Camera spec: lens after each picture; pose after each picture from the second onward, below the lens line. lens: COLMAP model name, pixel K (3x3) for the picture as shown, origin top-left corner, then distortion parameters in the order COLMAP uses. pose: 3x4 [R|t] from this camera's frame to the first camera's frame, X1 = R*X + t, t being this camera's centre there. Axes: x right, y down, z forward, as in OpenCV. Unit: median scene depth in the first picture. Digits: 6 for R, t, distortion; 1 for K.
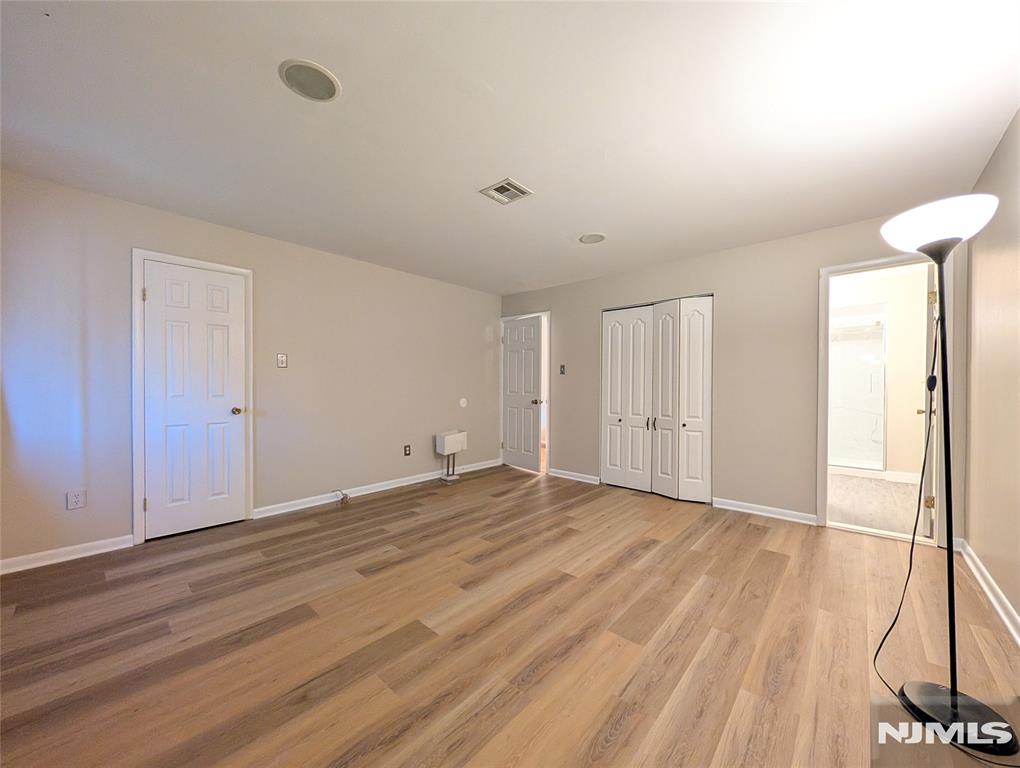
lens RADIAL K [[392.7, 0, 509.5], [0, 392.7, 387.9], [0, 0, 1]] dist [-0.000232, -0.000058]
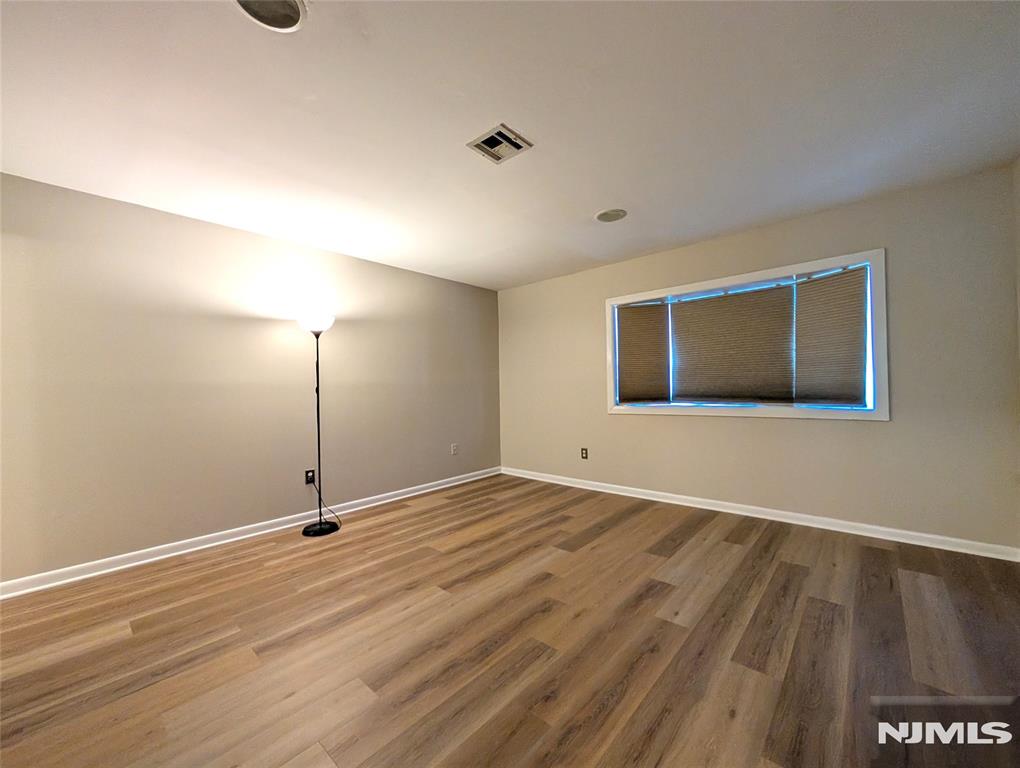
lens RADIAL K [[392.7, 0, 509.5], [0, 392.7, 387.9], [0, 0, 1]] dist [-0.000232, -0.000058]
pose [[-0.999805, 0.019741, 0.000463, -0.019345], [0.019743, 0.999801, 0.002792, -0.005656], [-0.000408, 0.002801, -0.999996, 2.009095]]
